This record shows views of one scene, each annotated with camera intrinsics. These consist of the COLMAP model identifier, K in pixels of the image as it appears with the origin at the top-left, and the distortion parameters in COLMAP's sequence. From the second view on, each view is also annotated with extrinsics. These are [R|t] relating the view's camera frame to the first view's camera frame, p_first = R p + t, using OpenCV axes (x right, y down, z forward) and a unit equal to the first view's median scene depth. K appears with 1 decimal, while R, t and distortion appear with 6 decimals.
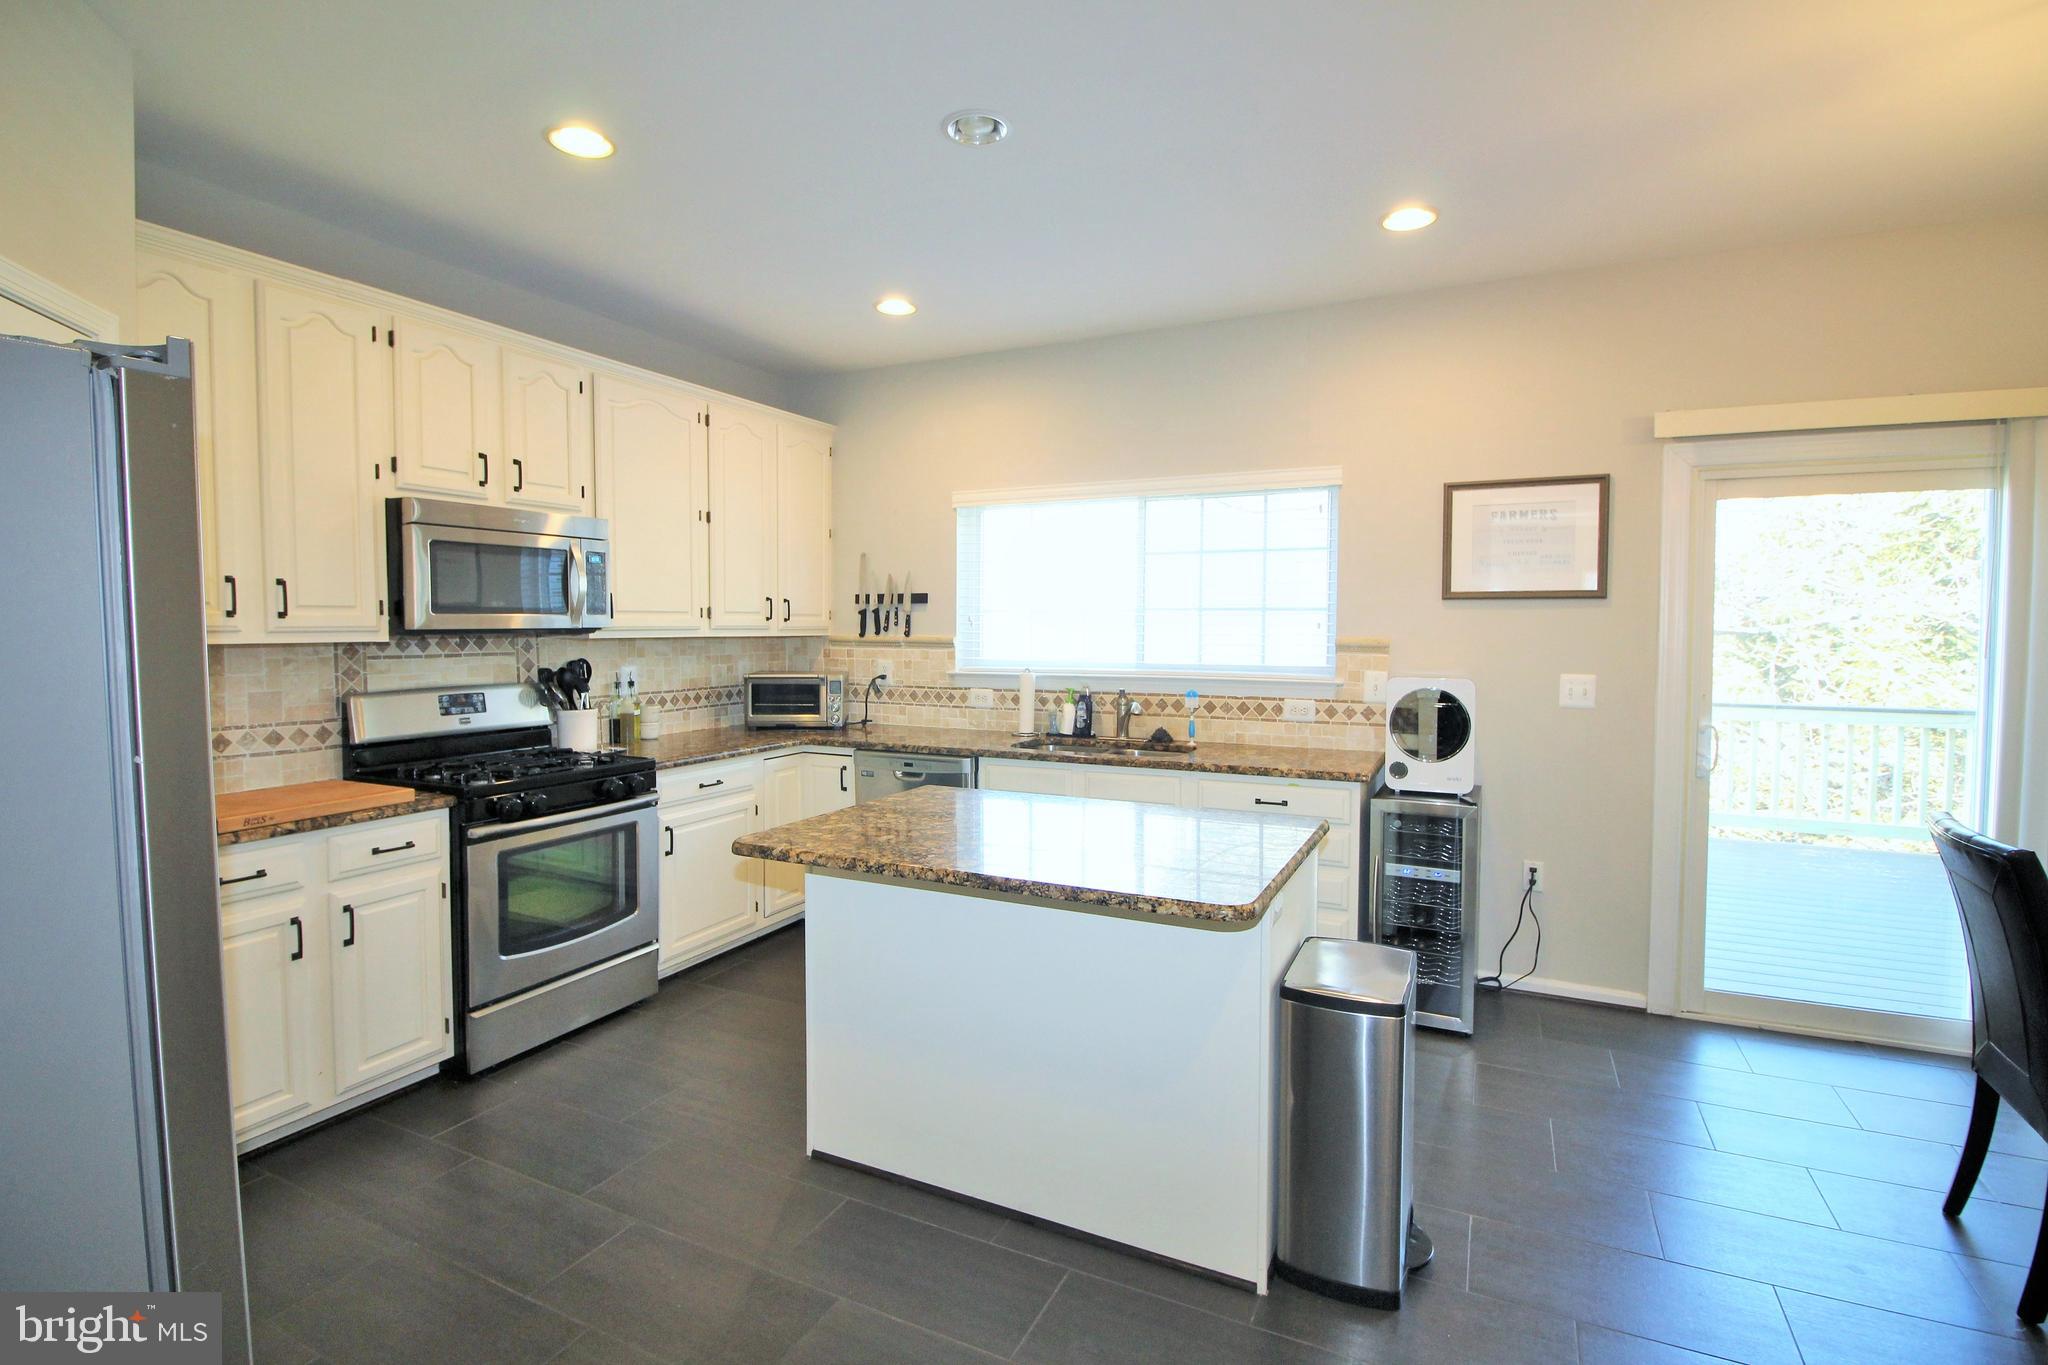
lens RADIAL K [[968.3, 0, 1012.4], [0, 968.3, 675.7], [0, 0, 1]] dist [-0.000900, -0.012250]
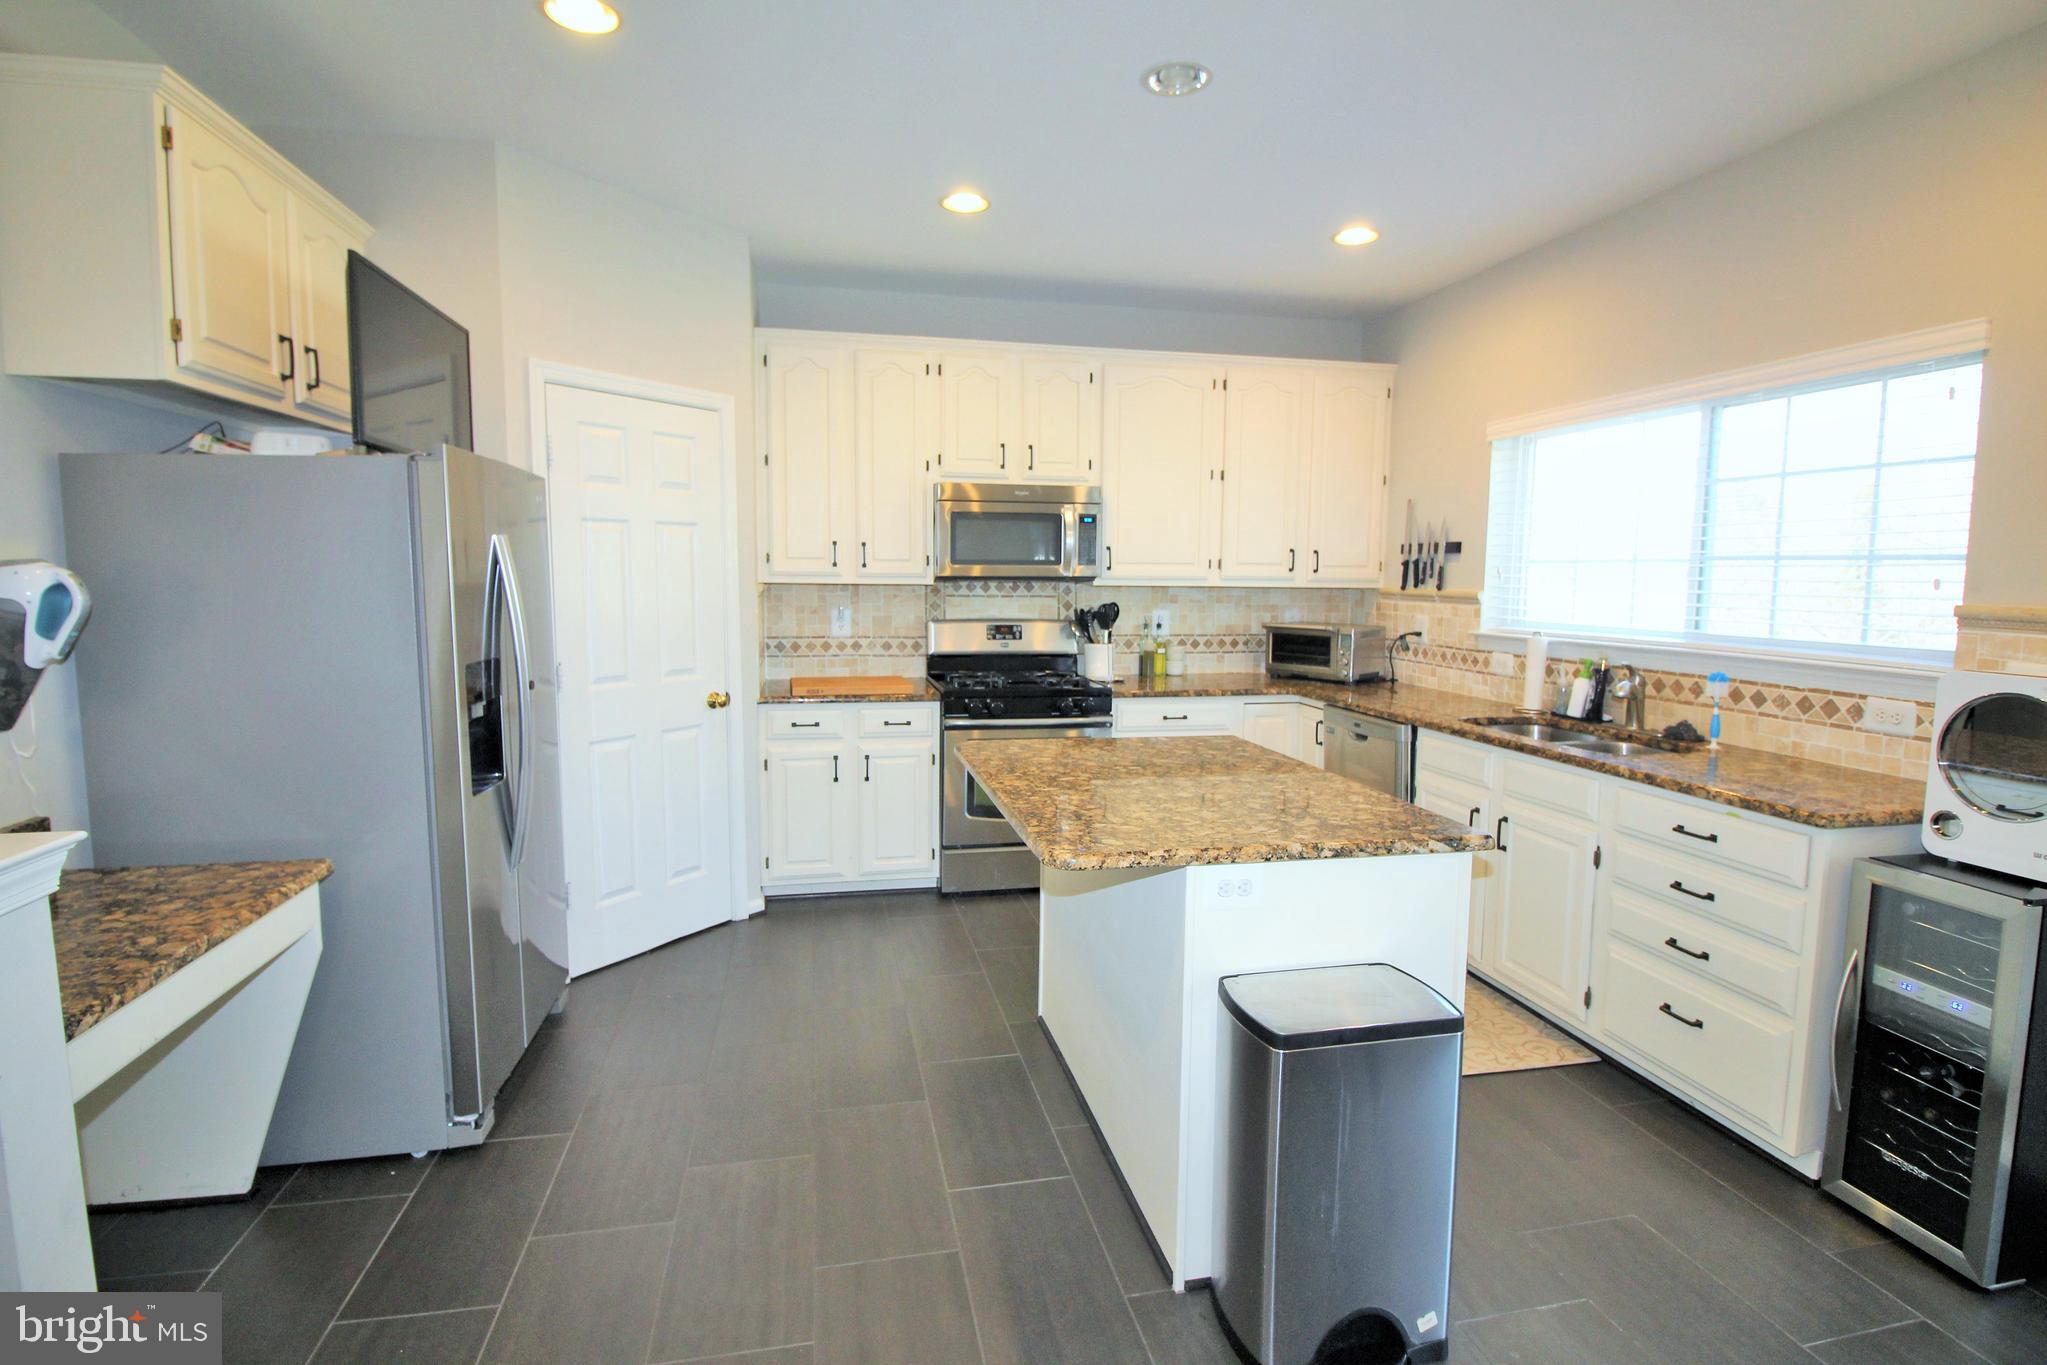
lens RADIAL K [[977.6, 0, 1003.7], [0, 977.6, 667.6], [0, 0, 1]] dist [0.001463, -0.012095]
pose [[0.607625, 0.081379, -0.790044, 0.416235], [-0.051008, 0.996682, 0.063434, -0.006511], [0.792585, 0.001754, 0.609759, 0.140983]]
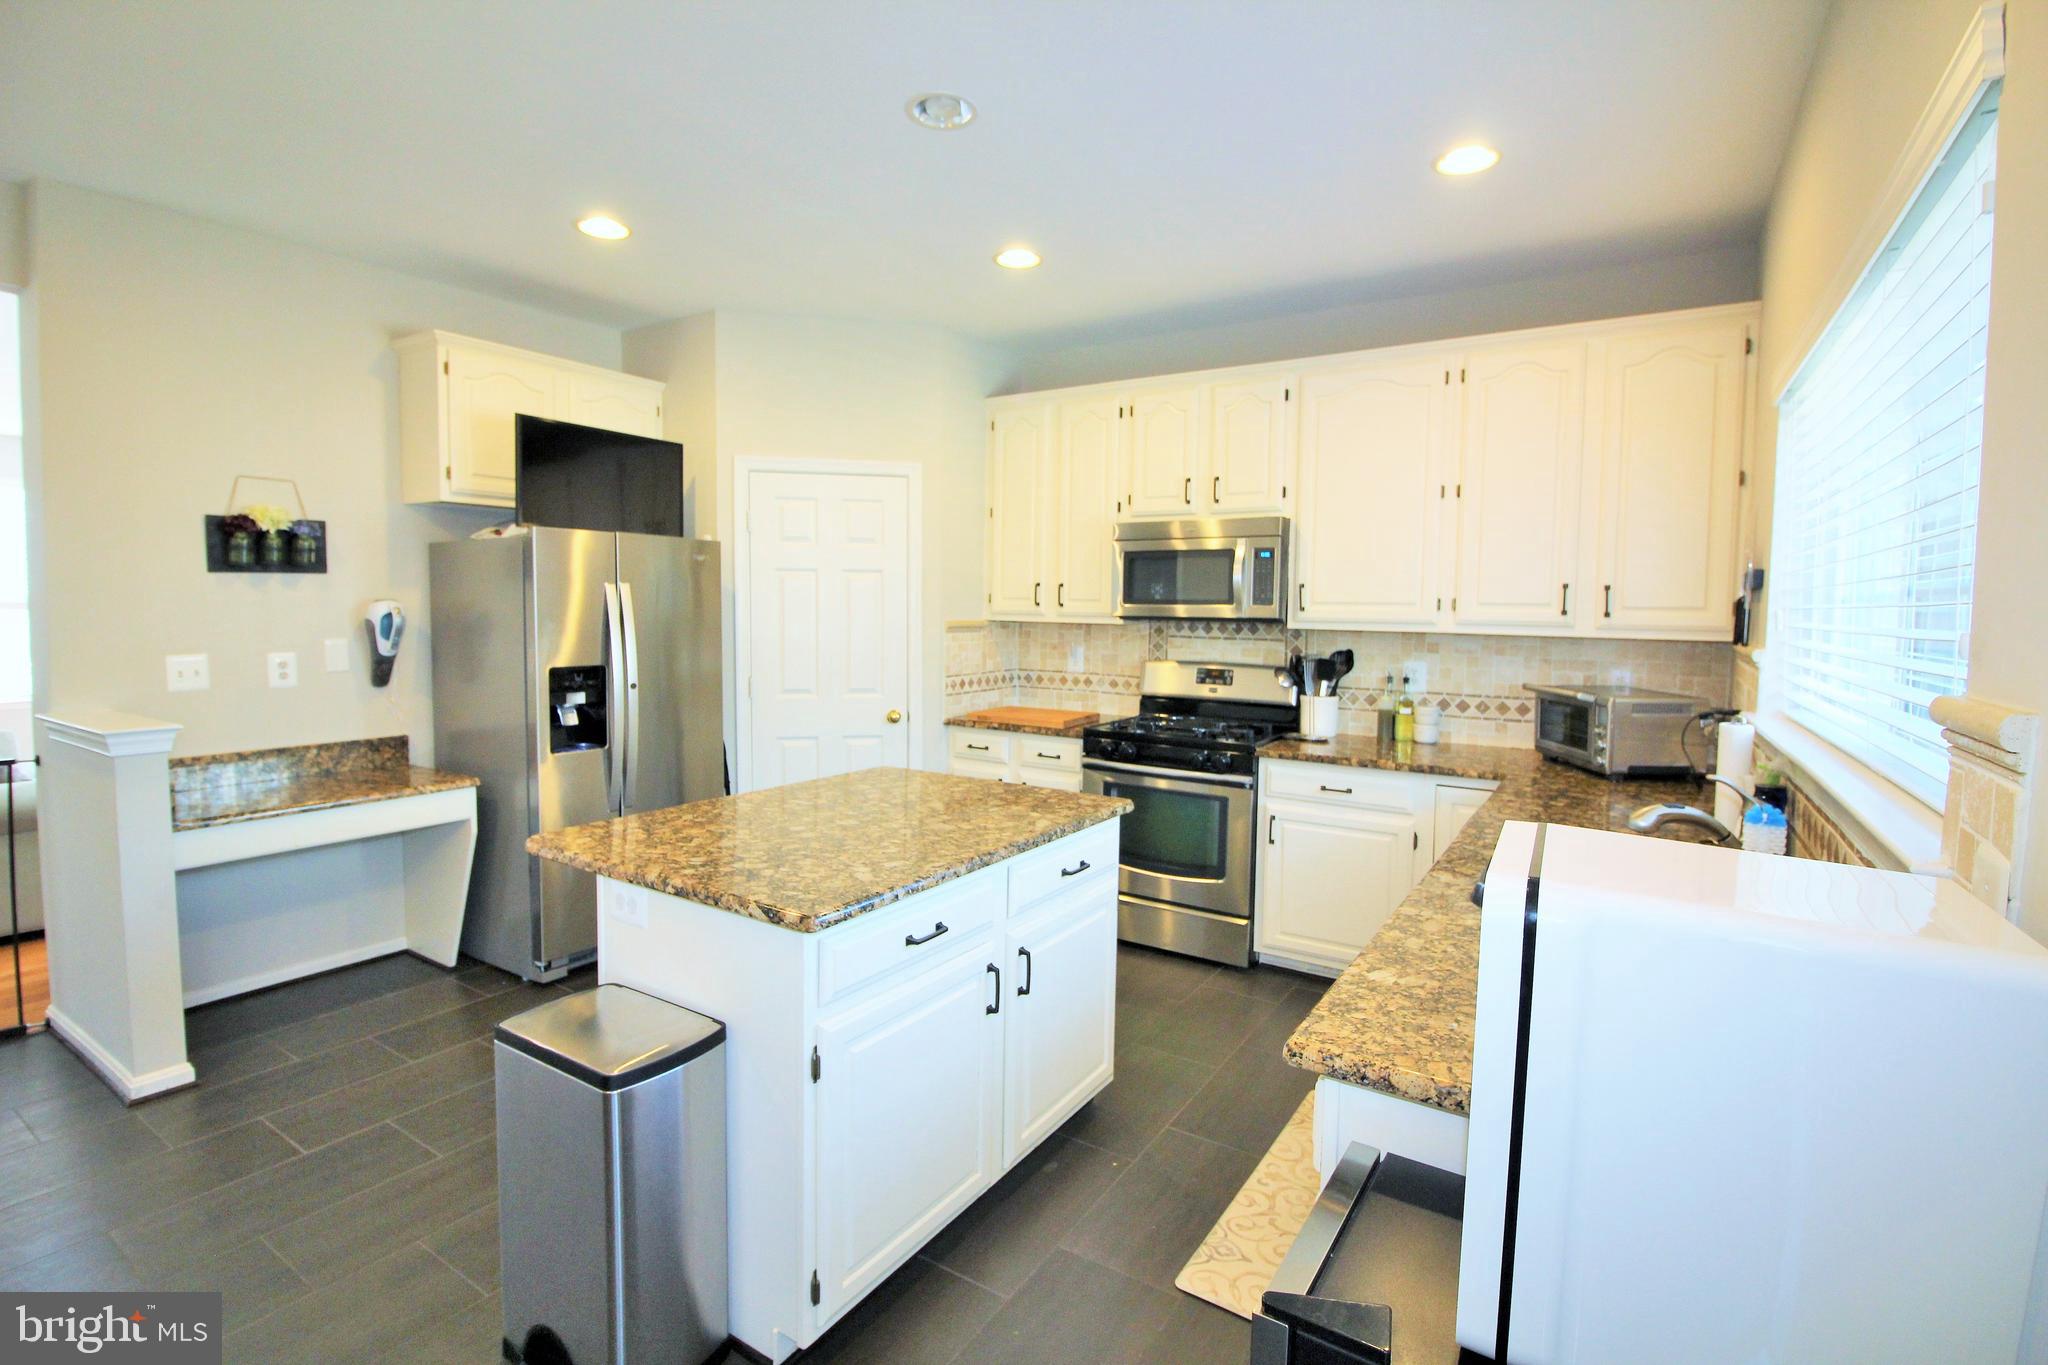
lens RADIAL K [[941.6, 0, 991.7], [0, 941.6, 668.2], [0, 0, 1]] dist [0.000261, -0.010970]
pose [[-0.125245, 0.064210, -0.990046, 0.557613], [-0.068187, 0.994987, 0.073157, -0.042428], [0.989780, 0.076671, -0.120238, 0.705488]]
